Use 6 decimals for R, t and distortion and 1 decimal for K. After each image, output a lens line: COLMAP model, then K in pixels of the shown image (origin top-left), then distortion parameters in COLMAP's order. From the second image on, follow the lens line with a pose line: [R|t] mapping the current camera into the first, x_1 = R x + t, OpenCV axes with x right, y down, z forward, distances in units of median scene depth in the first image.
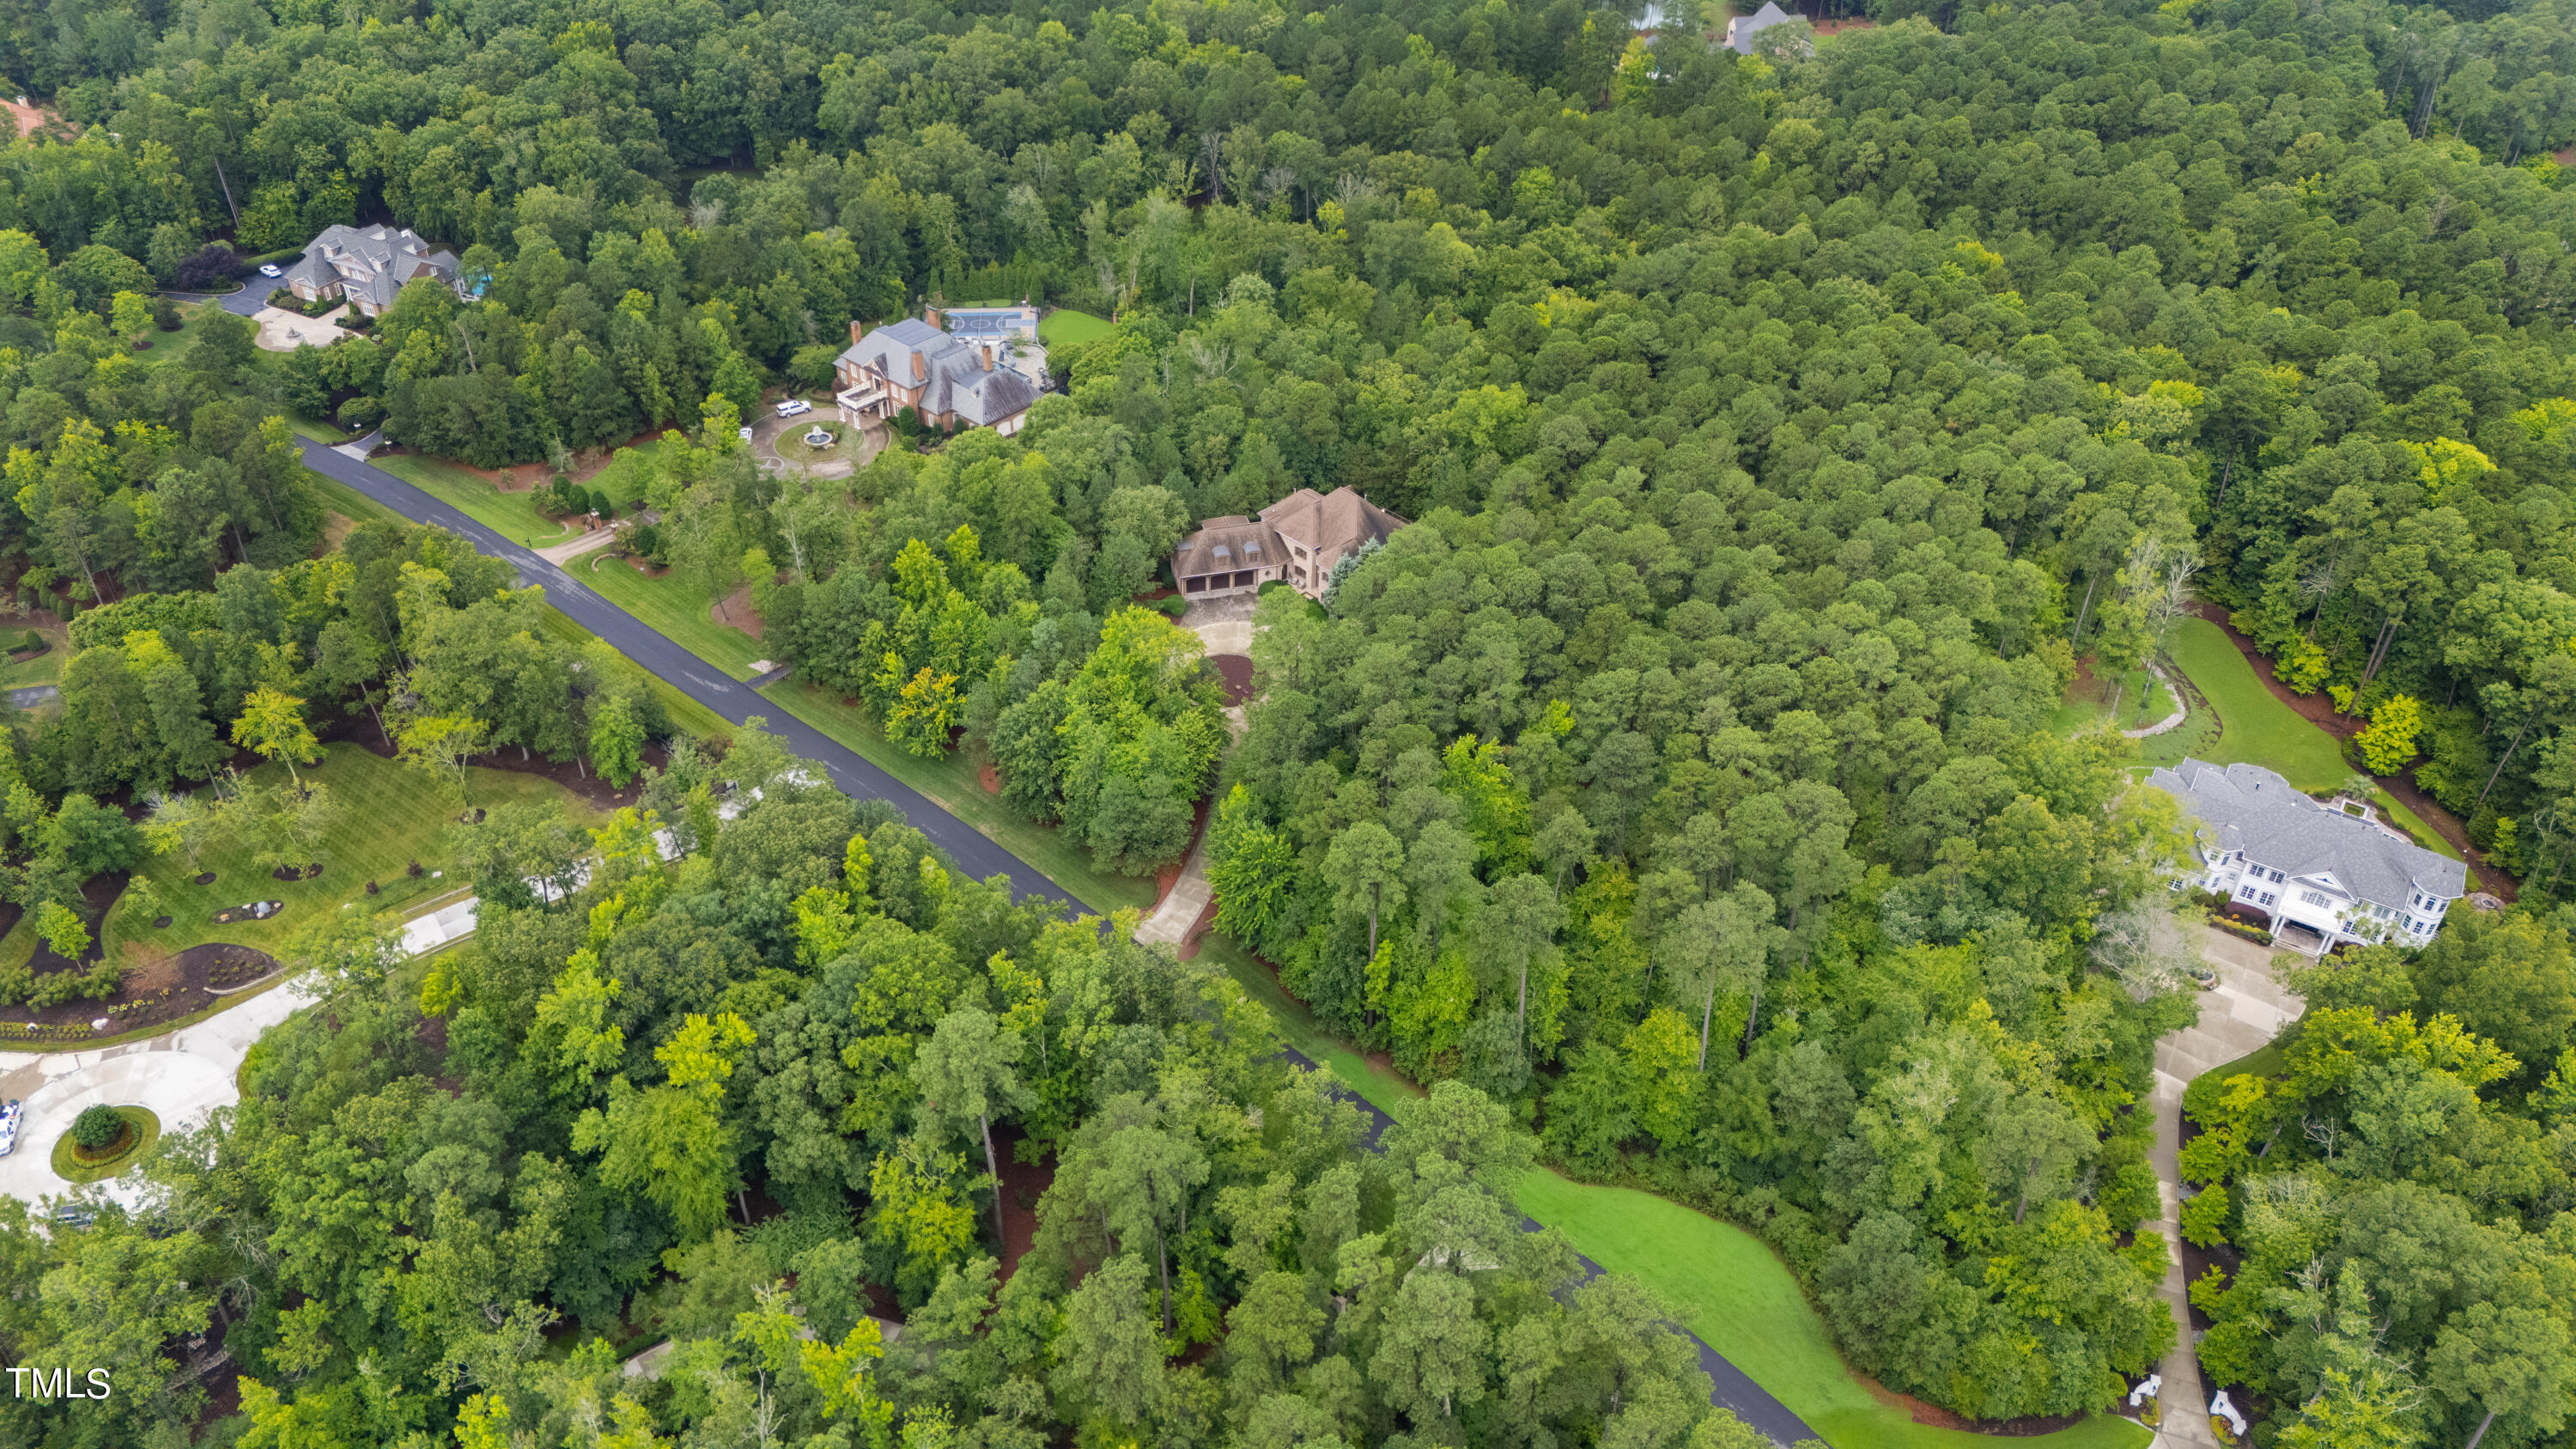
lens RADIAL K [[1918.8, 0, 1283.8], [0, 1918.8, 721.9], [0, 0, 1]] dist [0.016183, -0.005860]
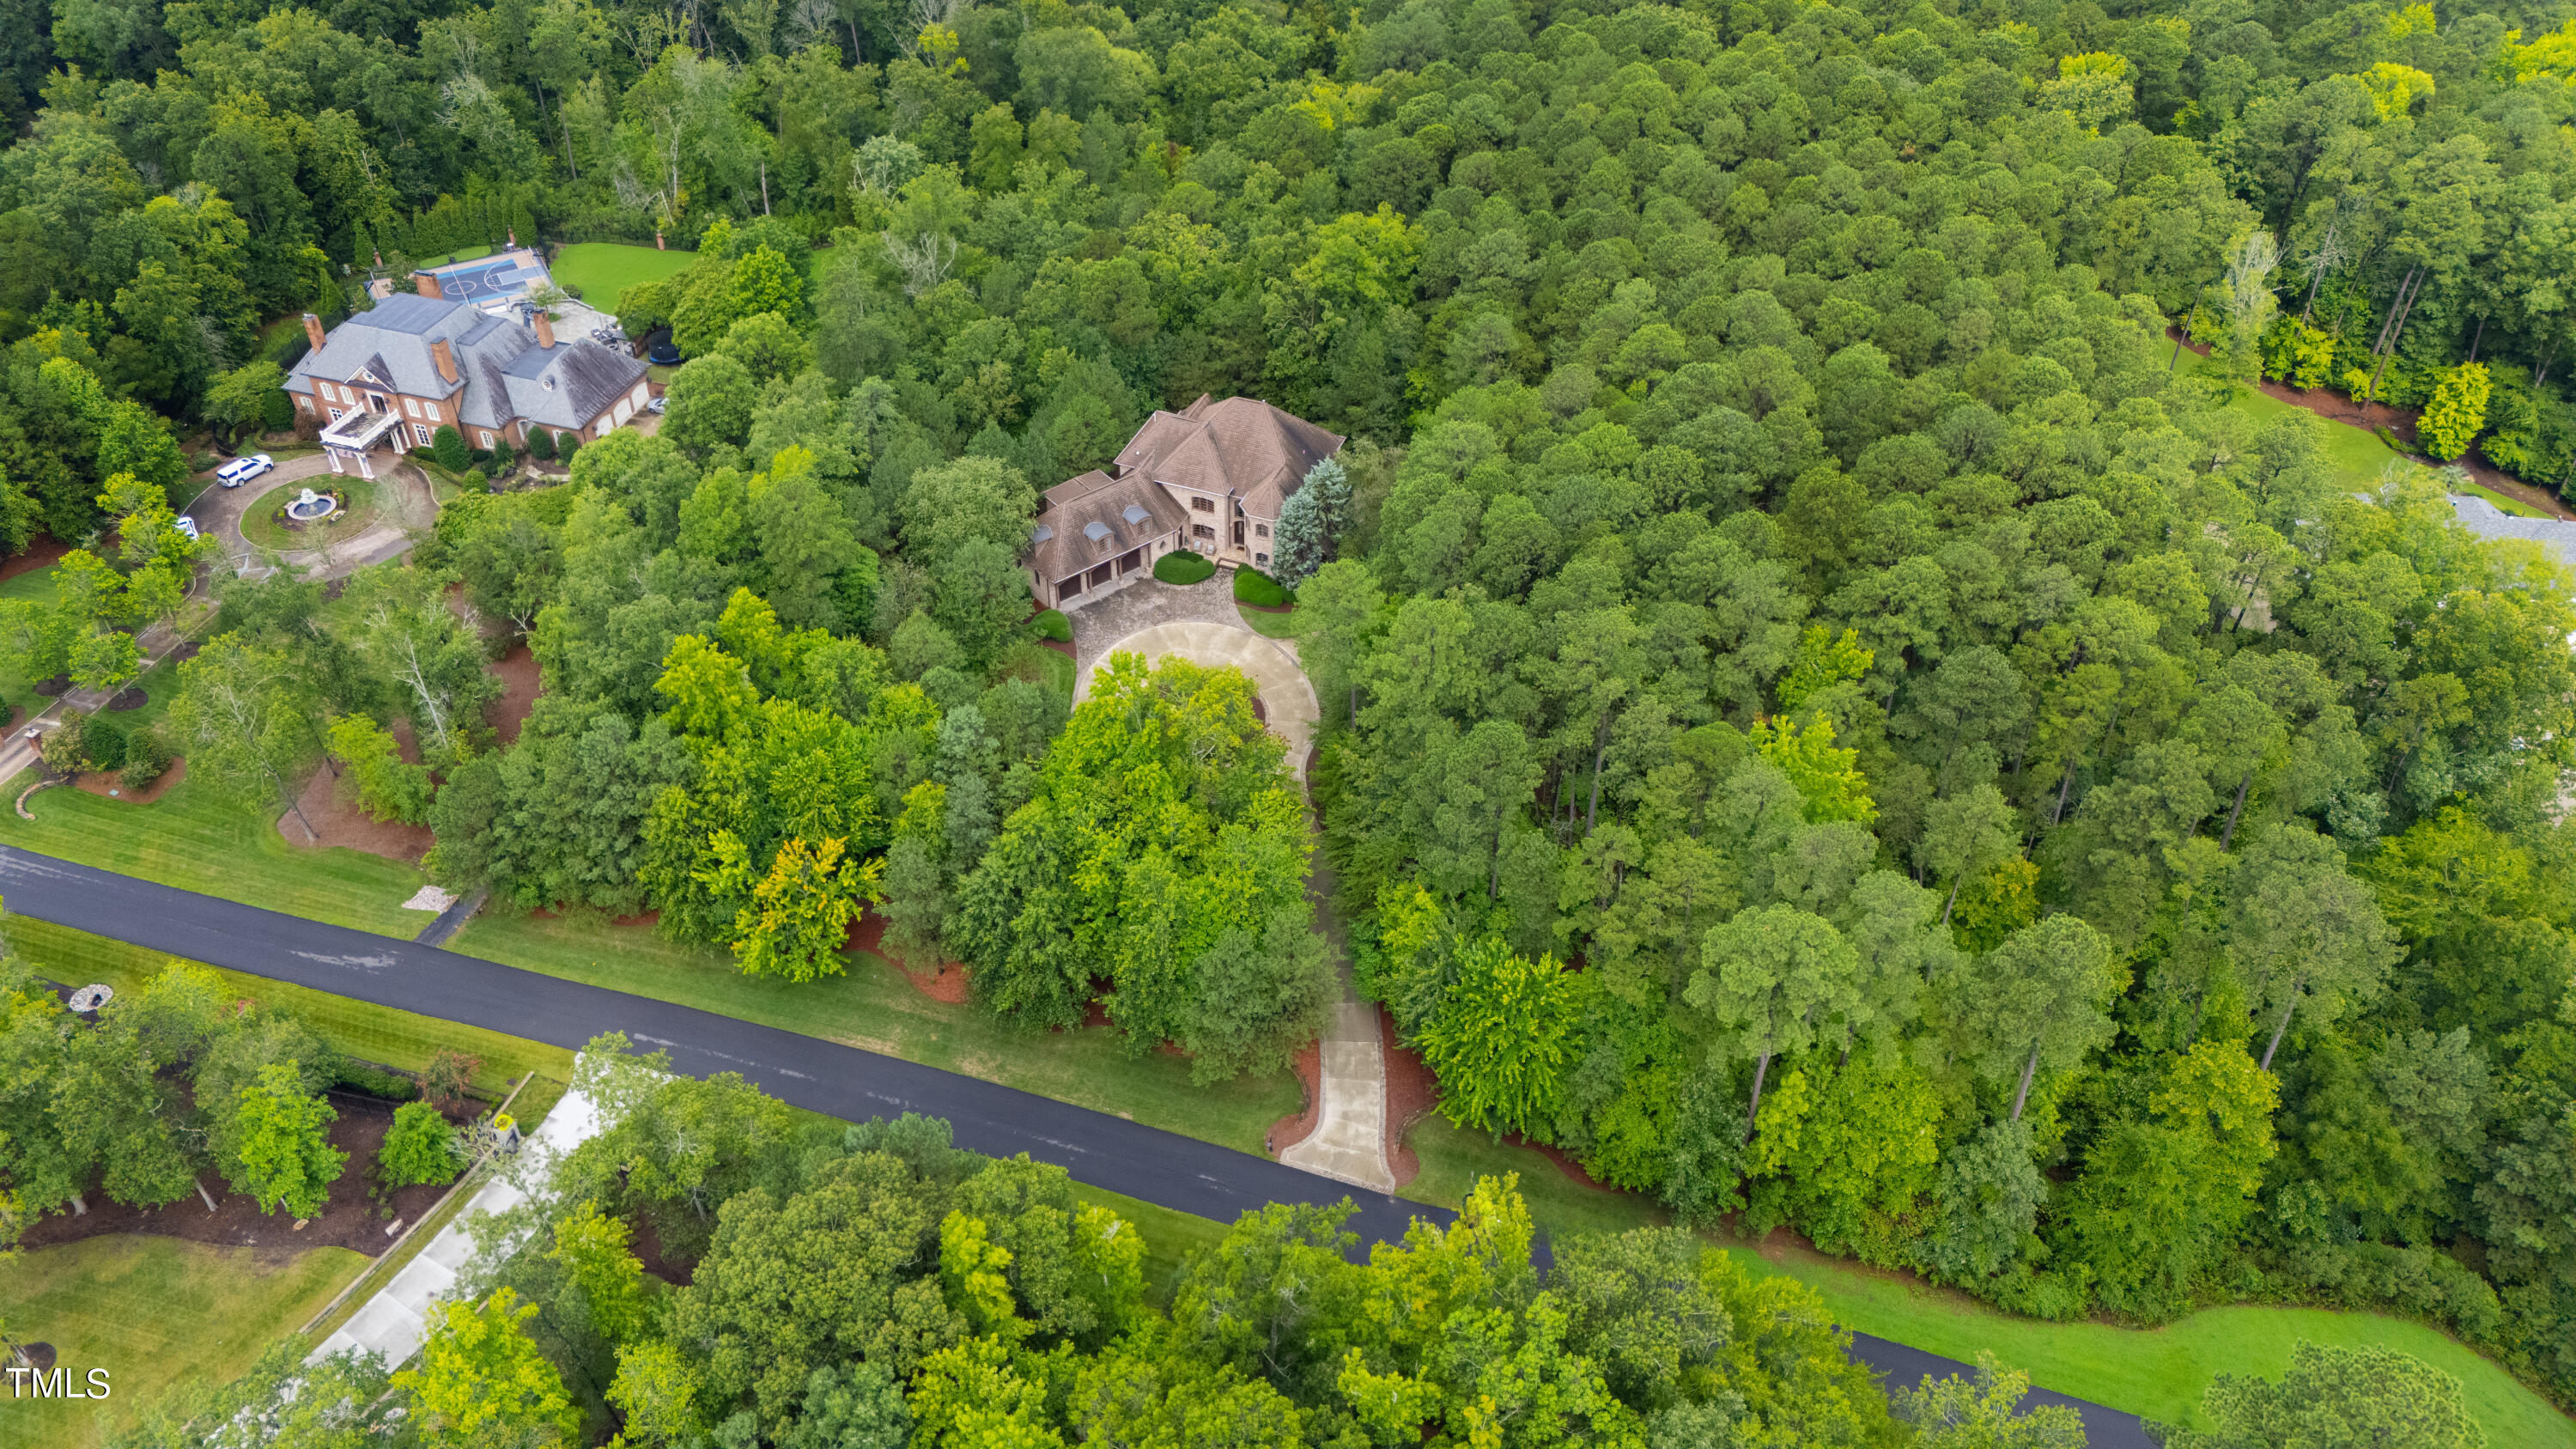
lens RADIAL K [[1918.8, 0, 1294.1], [0, 1918.8, 726.8], [0, 0, 1]] dist [0.016183, -0.005860]
pose [[0.911190, -0.271458, 0.309910, -0.164088], [0.249559, 0.962198, 0.109067, -0.066103], [-0.327802, -0.022040, 0.944489, 0.289450]]
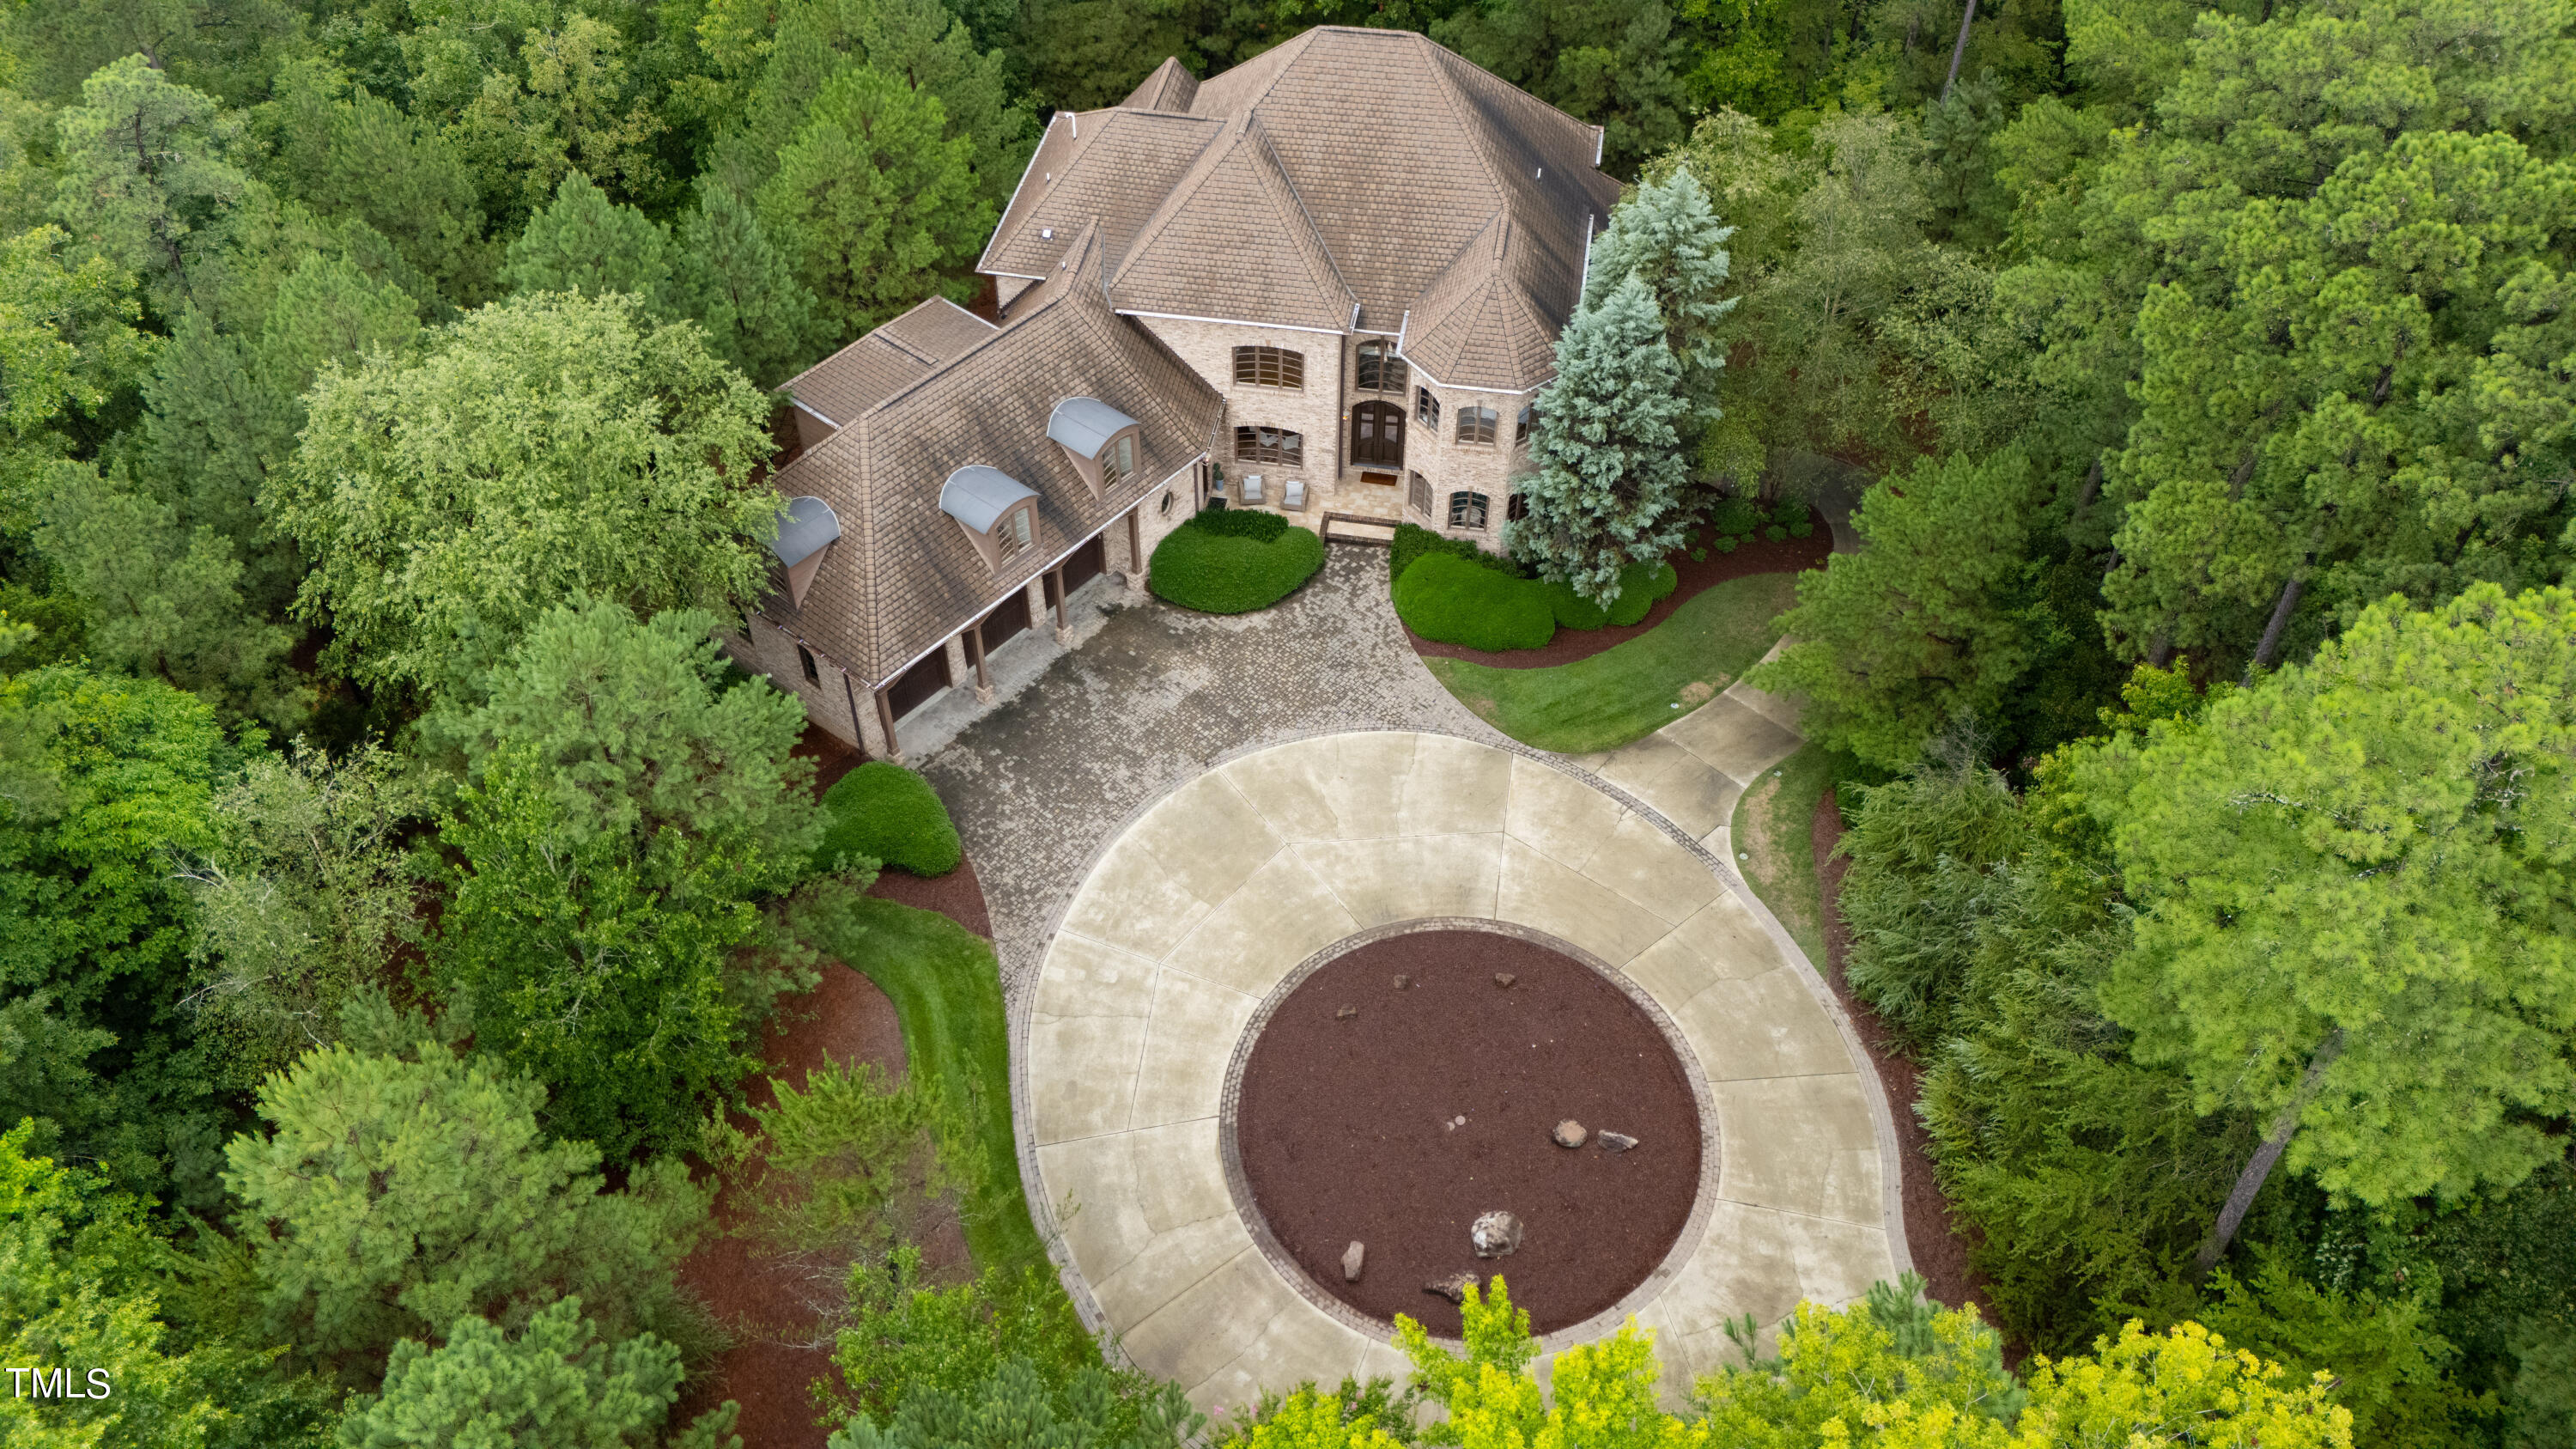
lens RADIAL K [[1918.8, 0, 1304.1], [0, 1918.8, 724.1], [0, 0, 1]] dist [0.016183, -0.005860]
pose [[0.810732, -0.426787, 0.400708, -0.082687], [0.354220, 0.902591, 0.244657, -0.087850], [-0.466092, -0.056412, 0.882936, 0.668357]]
